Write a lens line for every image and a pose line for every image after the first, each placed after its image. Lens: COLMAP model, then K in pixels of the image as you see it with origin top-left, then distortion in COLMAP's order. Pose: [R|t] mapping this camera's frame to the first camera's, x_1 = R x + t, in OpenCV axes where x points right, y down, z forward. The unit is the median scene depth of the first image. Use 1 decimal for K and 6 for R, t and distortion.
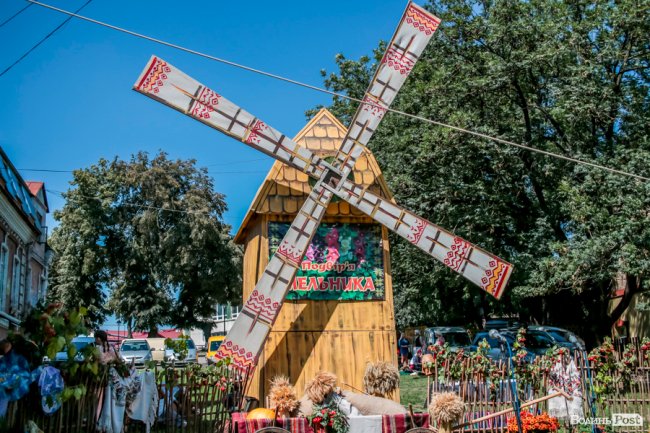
lens RADIAL K [[710.4, 0, 325.1], [0, 710.4, 206.3], [0, 0, 1]] dist [-0.141948, 0.174463]
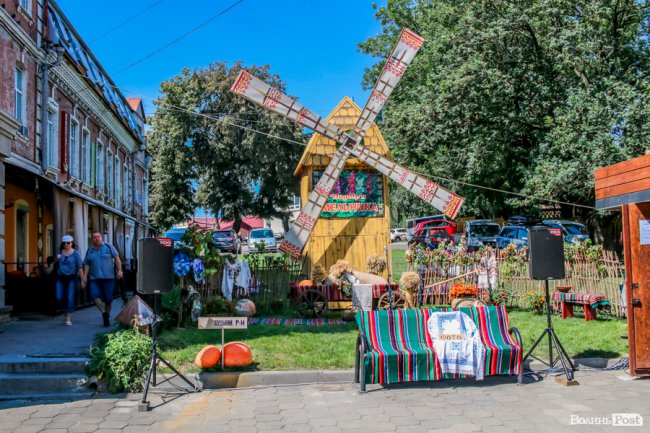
lens RADIAL K [[707.6, 0, 323.1], [0, 707.6, 218.3], [0, 0, 1]] dist [-0.151509, 0.155592]
pose [[0.993629, -0.003794, -0.112639, 0.113039], [0.023862, 0.983858, 0.177355, -0.138881], [0.110148, -0.178913, 0.977680, -0.542904]]
